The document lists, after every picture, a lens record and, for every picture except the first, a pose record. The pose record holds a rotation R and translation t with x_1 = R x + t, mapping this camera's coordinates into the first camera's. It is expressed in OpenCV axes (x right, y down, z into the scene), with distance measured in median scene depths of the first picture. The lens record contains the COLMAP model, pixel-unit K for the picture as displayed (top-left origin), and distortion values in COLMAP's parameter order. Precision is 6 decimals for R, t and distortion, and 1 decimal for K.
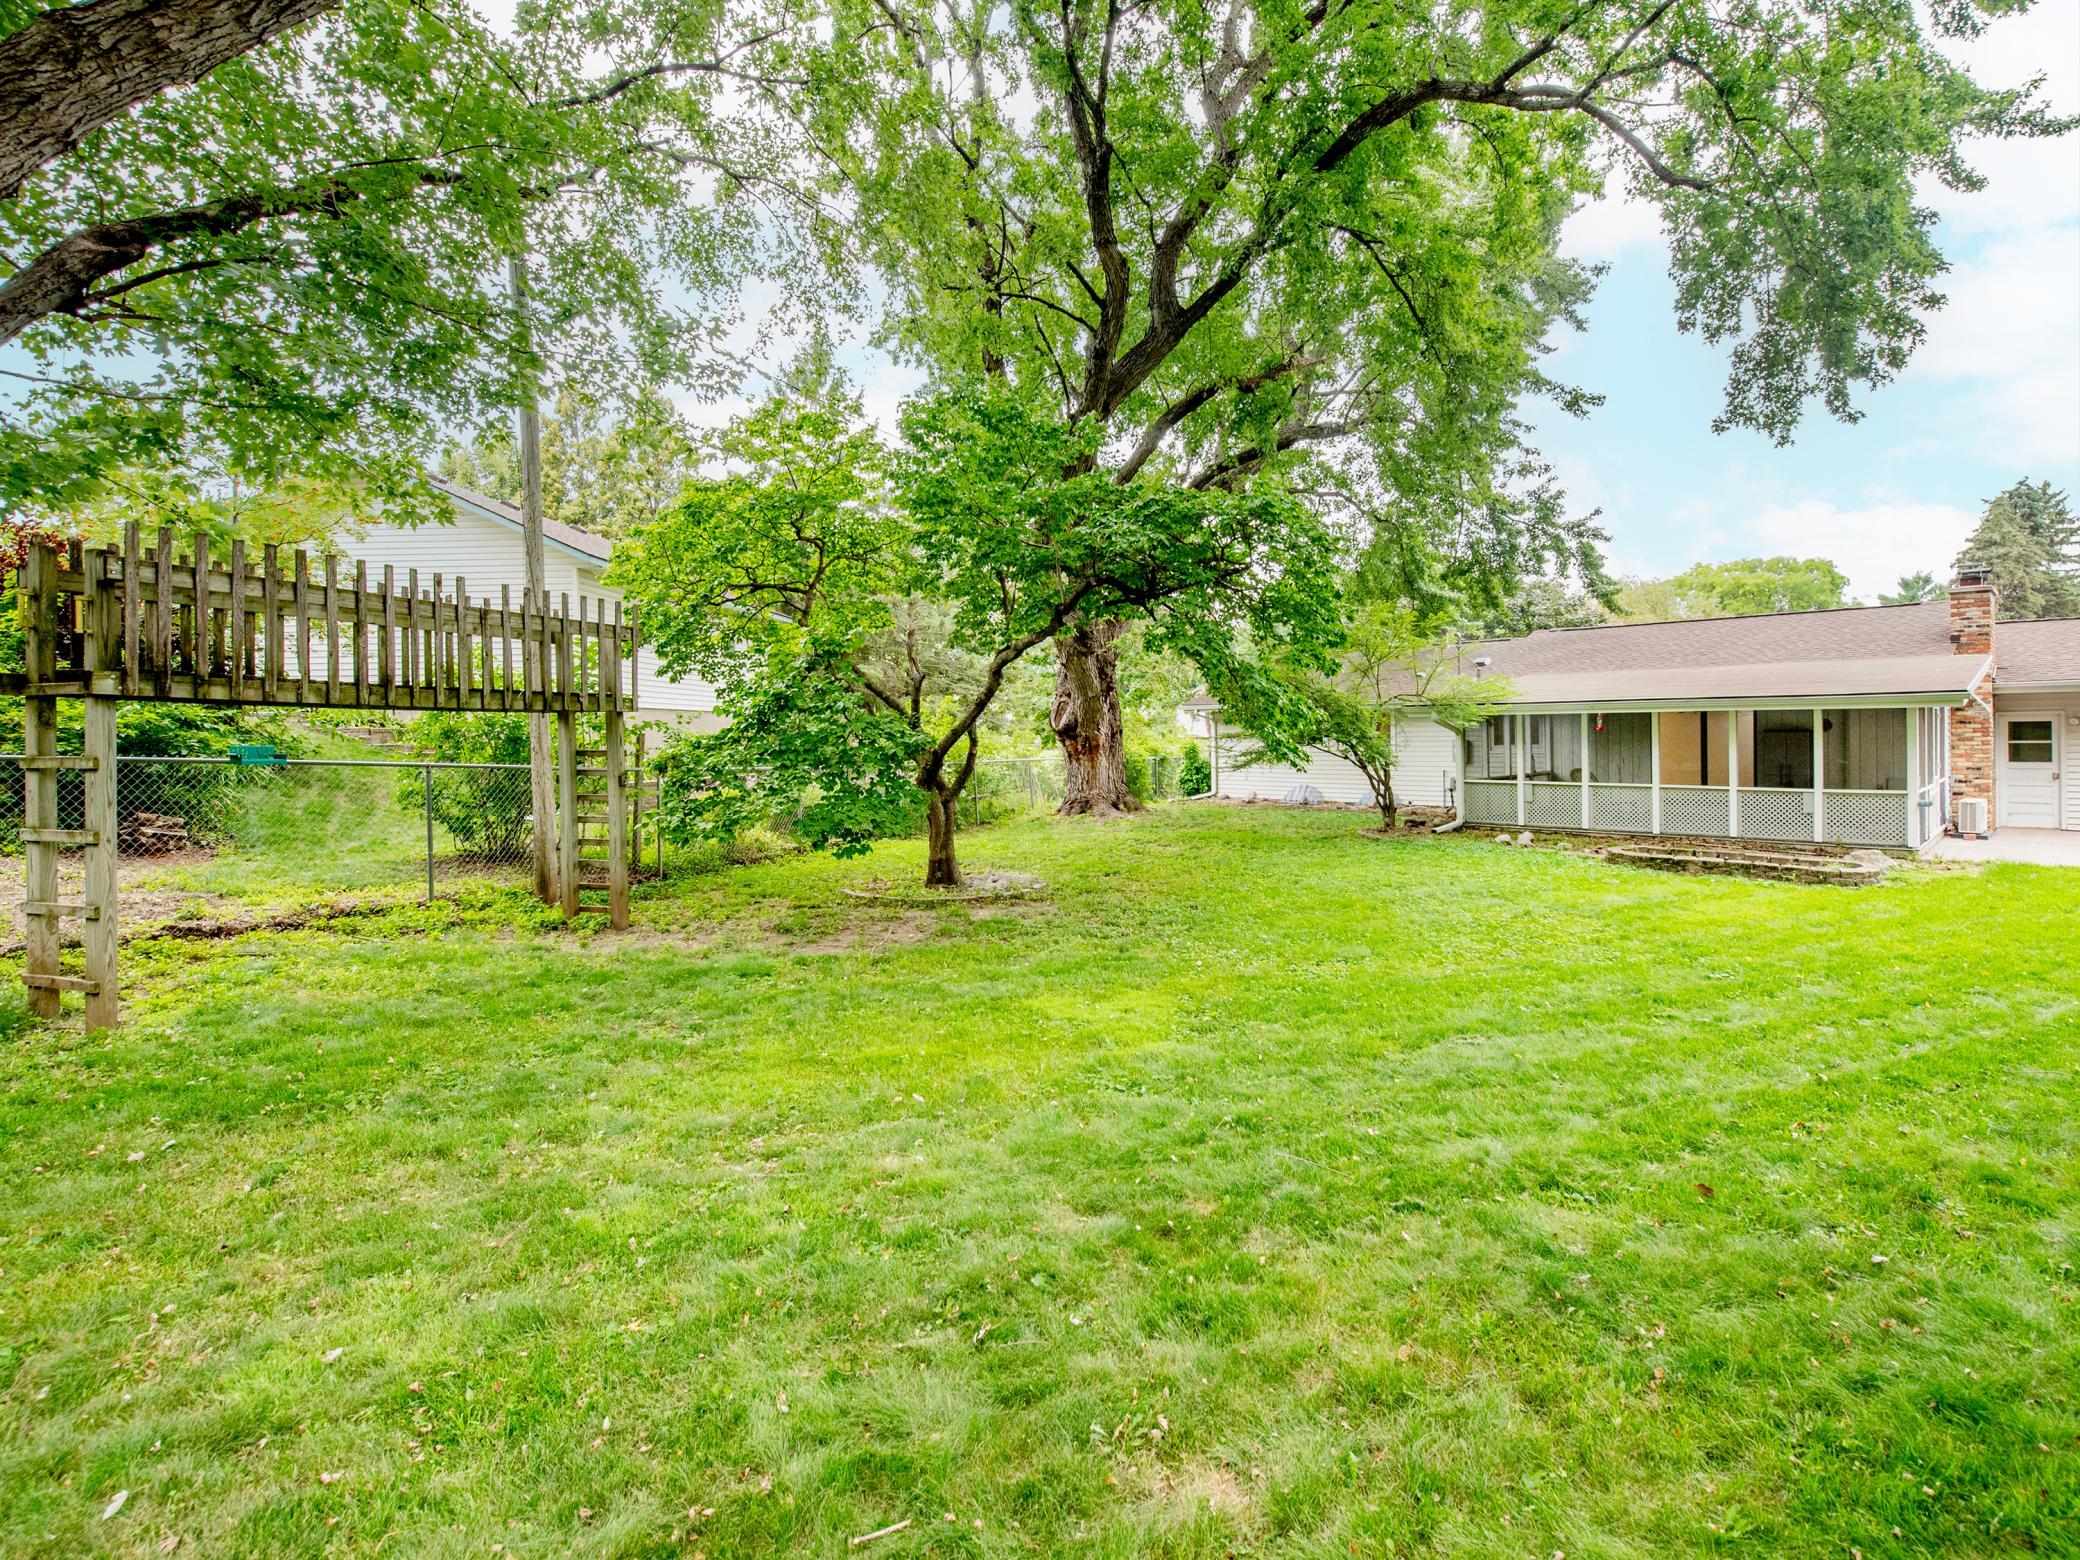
lens RADIAL K [[1054.5, 0, 1059.0], [0, 1054.5, 728.7], [0, 0, 1]] dist [0.003882, 0.000103]
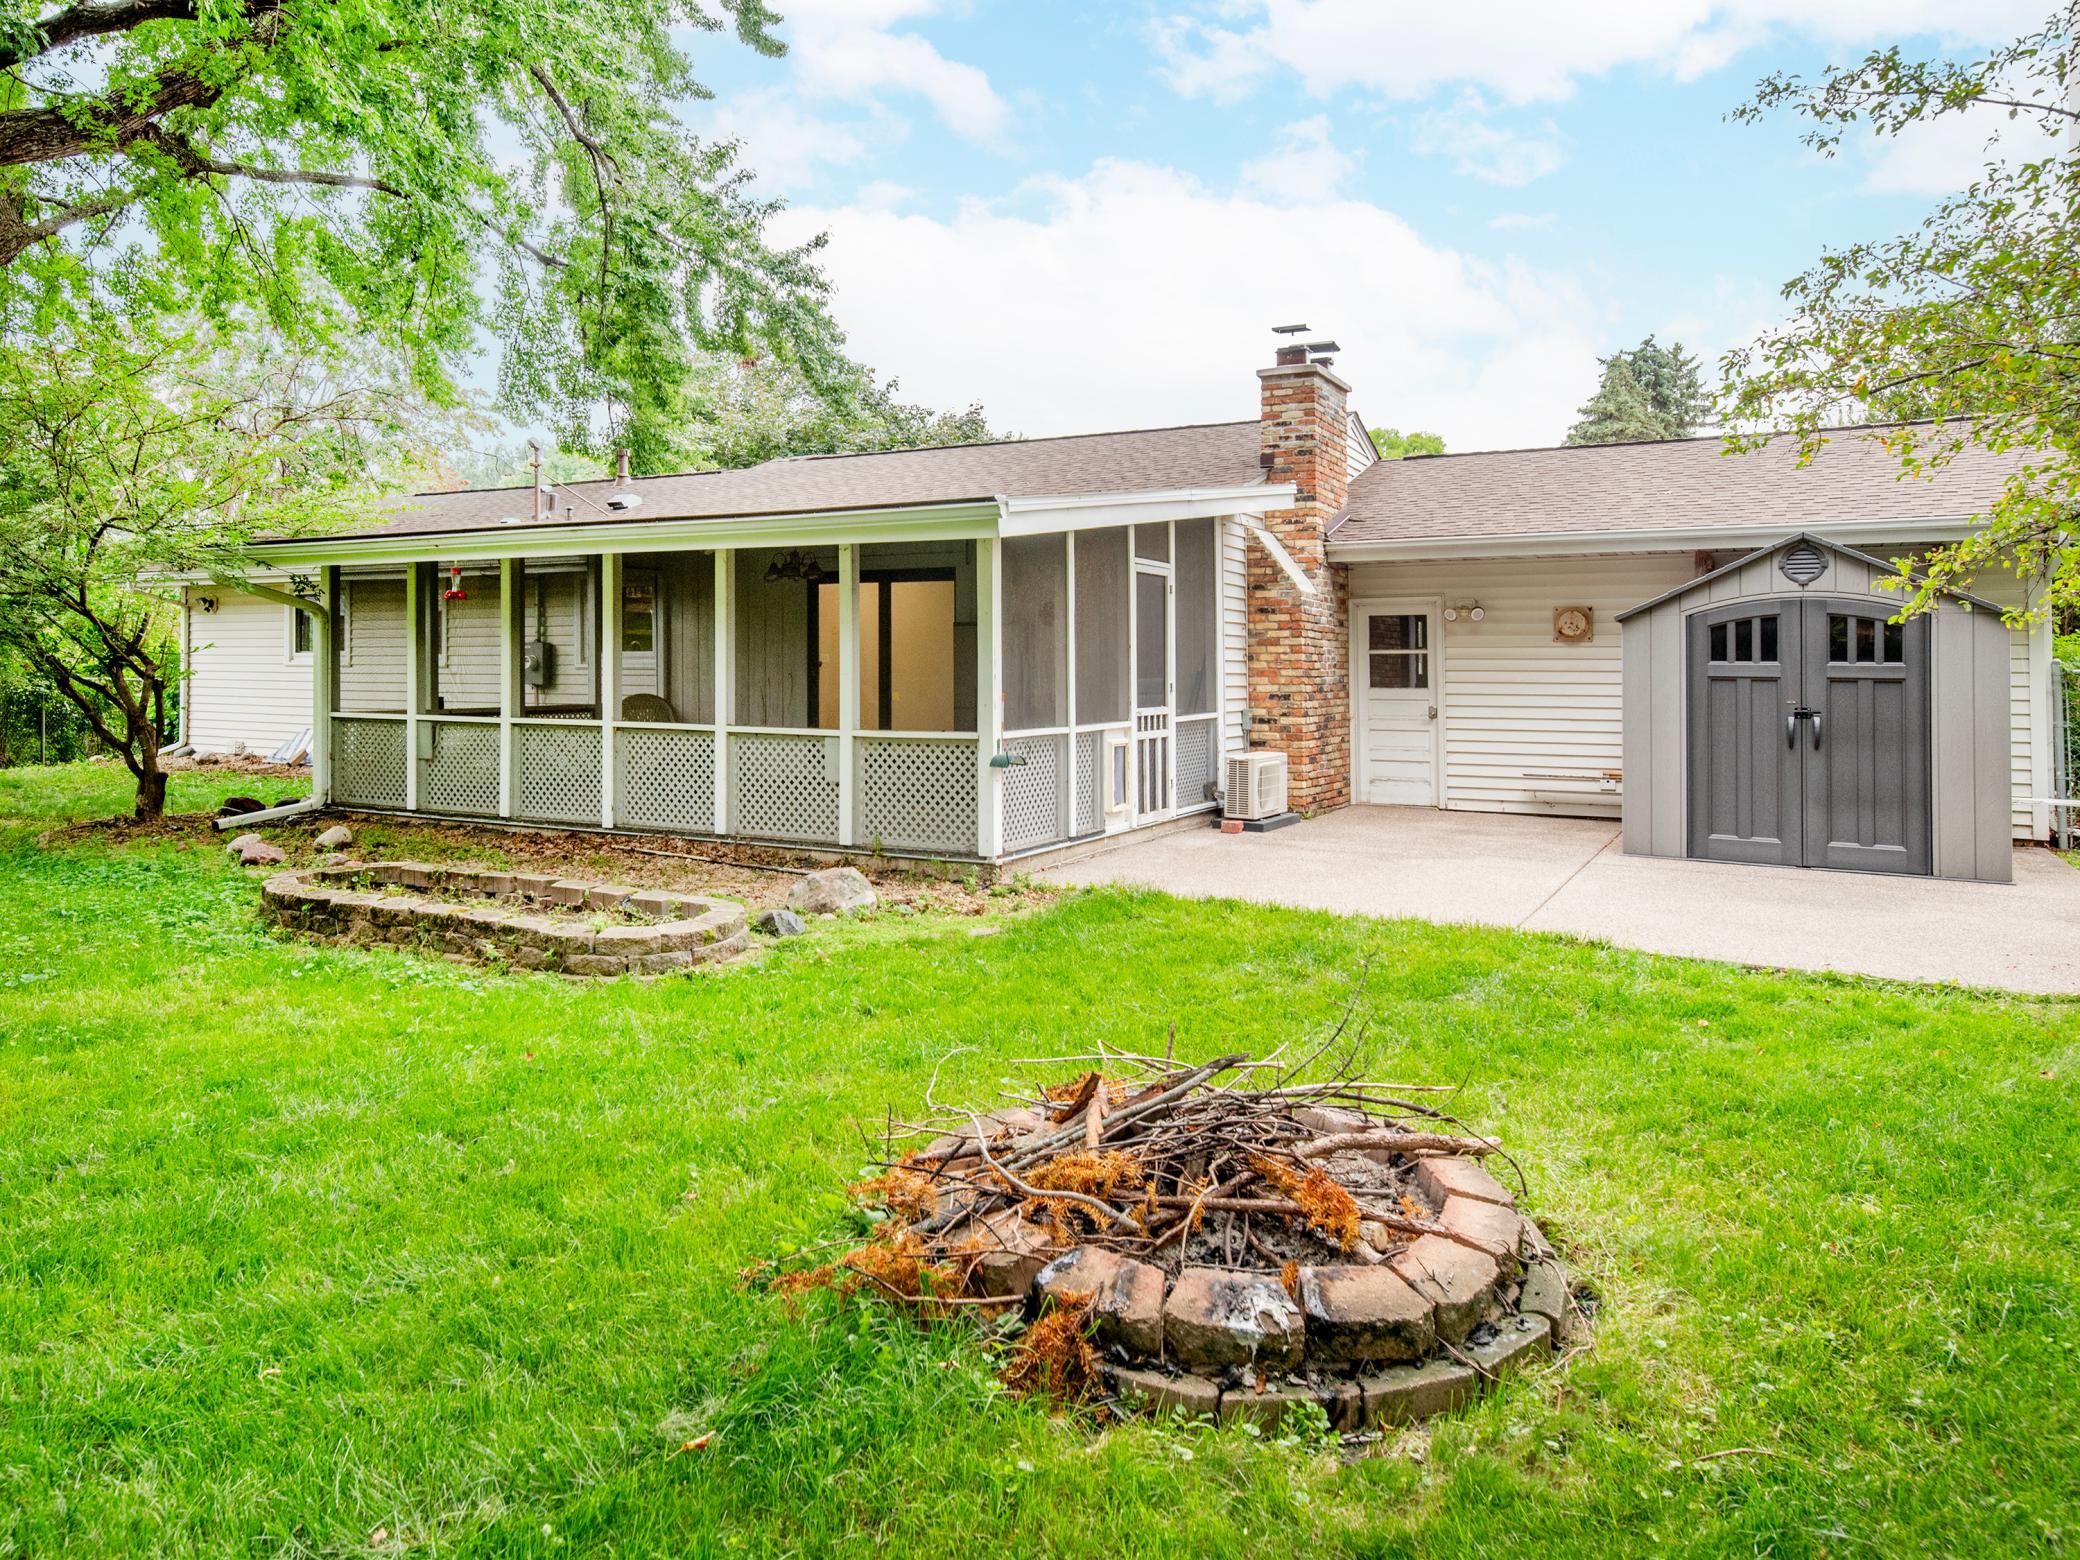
lens RADIAL K [[1491.9, 0, 904.5], [0, 1491.9, 606.6], [0, 0, 1]] dist [0.019383, -0.000335]
pose [[0.971265, 0.023570, 0.236830, 0.511231], [-0.015043, 0.999174, -0.037748, 0.023977], [-0.237524, 0.033101, 0.970817, 0.312726]]
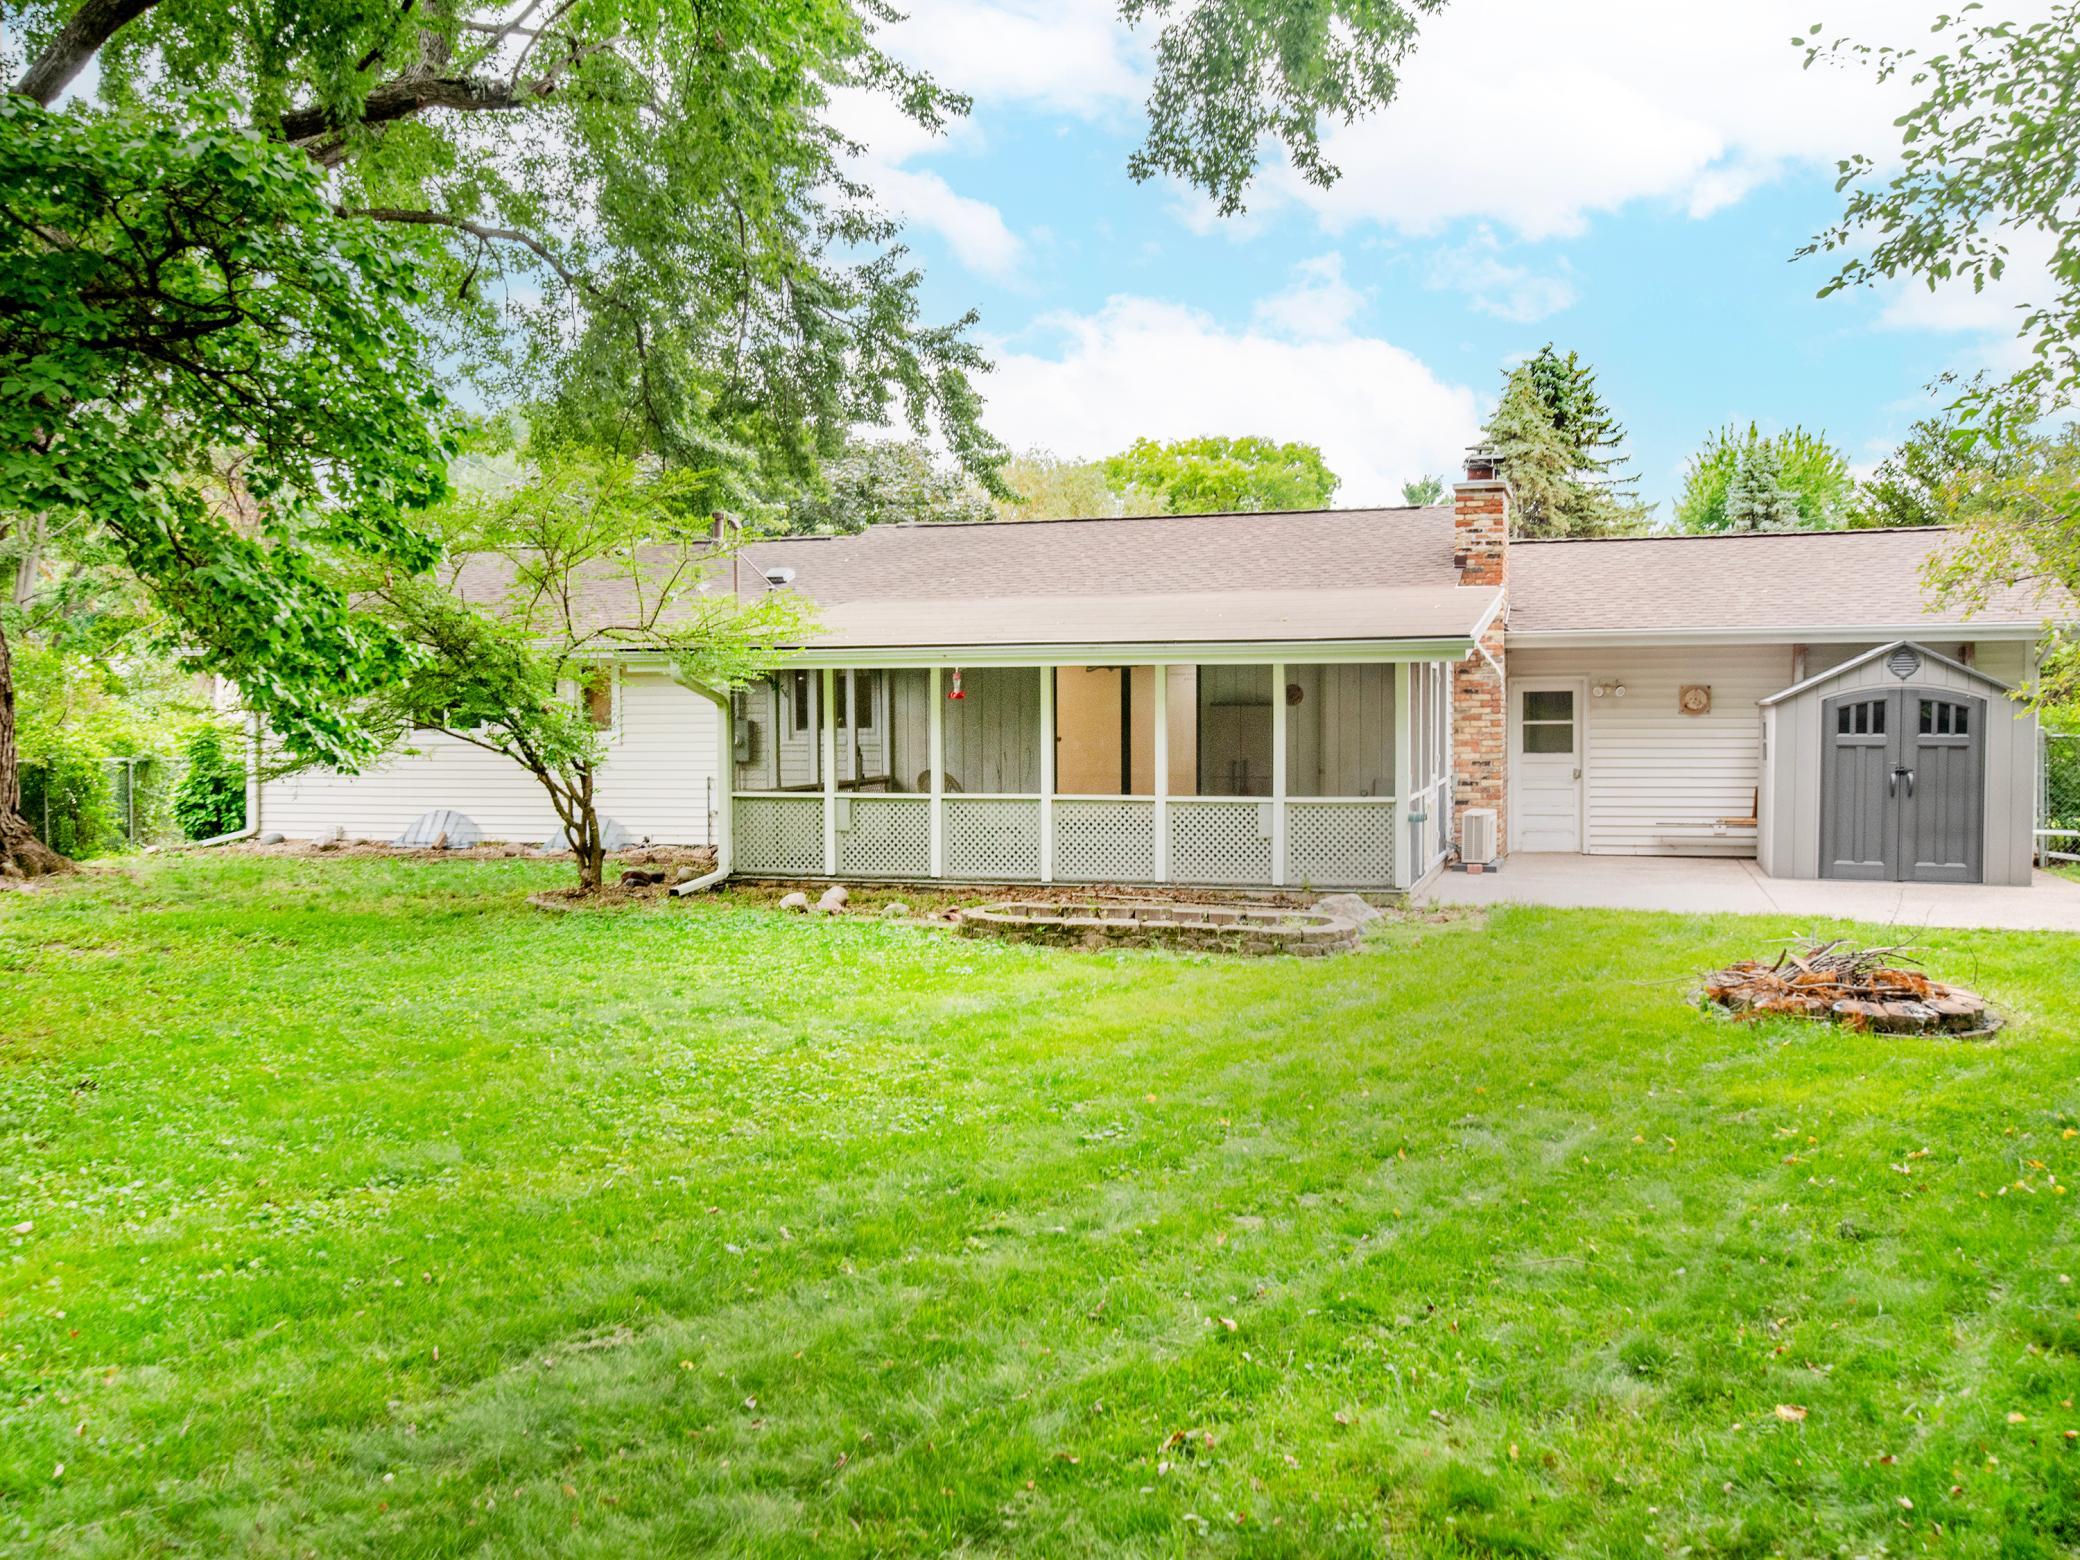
lens RADIAL K [[1991.8, 0, 1032.8], [0, 1991.8, 724.1], [0, 0, 1]] dist [0.034342, 0.010737]
pose [[0.883523, 0.001522, 0.468385, 0.053971], [-0.004956, 0.999969, 0.006100, 0.007991], [-0.468361, -0.007711, 0.883504, 0.053720]]
